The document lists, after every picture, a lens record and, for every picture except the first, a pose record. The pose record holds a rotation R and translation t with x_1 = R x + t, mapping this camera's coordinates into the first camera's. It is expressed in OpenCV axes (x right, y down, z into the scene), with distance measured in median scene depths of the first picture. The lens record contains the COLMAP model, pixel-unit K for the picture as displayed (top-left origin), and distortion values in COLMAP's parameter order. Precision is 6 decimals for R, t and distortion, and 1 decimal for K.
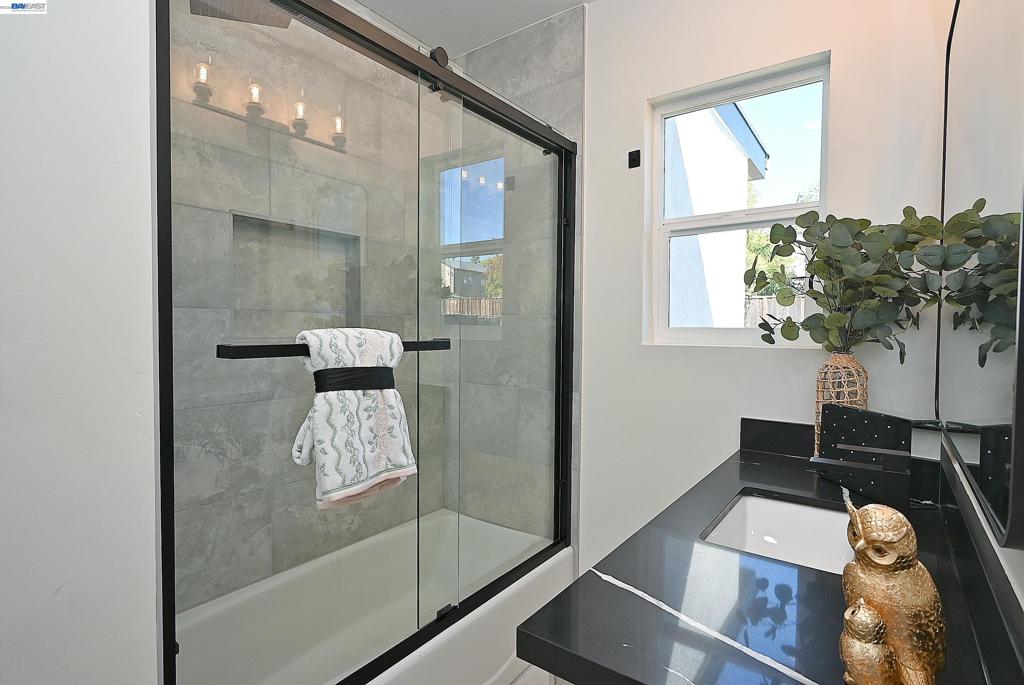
lens RADIAL K [[509.6, 0, 512.0], [0, 509.6, 342.5], [0, 0, 1]] dist [0.002608, 0.000864]
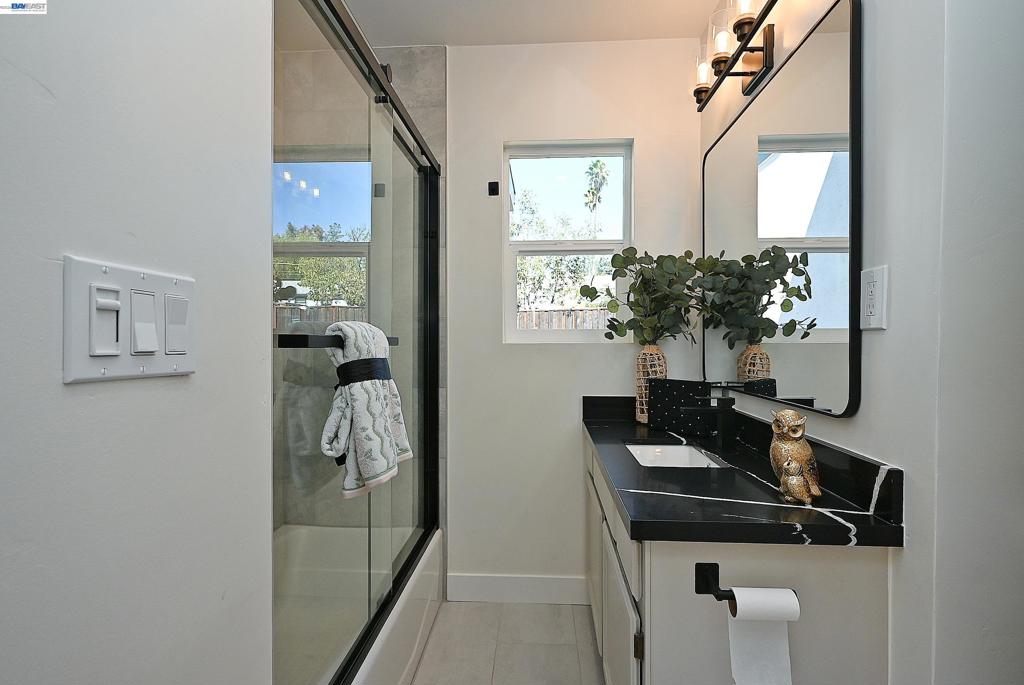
lens RADIAL K [[509.6, 0, 512.0], [0, 509.6, 342.5], [0, 0, 1]] dist [0.002608, 0.000864]
pose [[0.842757, -0.009092, 0.538217, -0.477531], [0.022162, 0.999596, -0.017815, 0.030935], [-0.537838, 0.026942, 0.842618, -0.028227]]
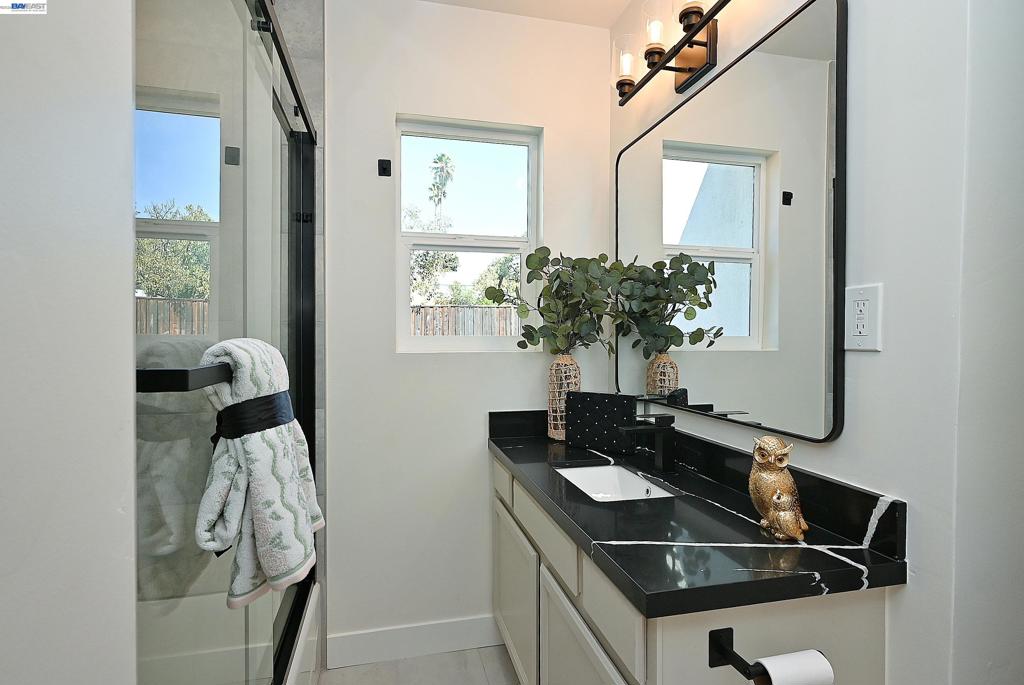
lens RADIAL K [[518.5, 0, 509.9], [0, 518.5, 342.6], [0, 0, 1]] dist [-0.000502, 0.000280]
pose [[0.648358, -0.014058, 0.761205, -0.488982], [0.026292, 0.999647, -0.003933, -0.007975], [-0.760881, 0.022564, 0.648499, 0.206106]]
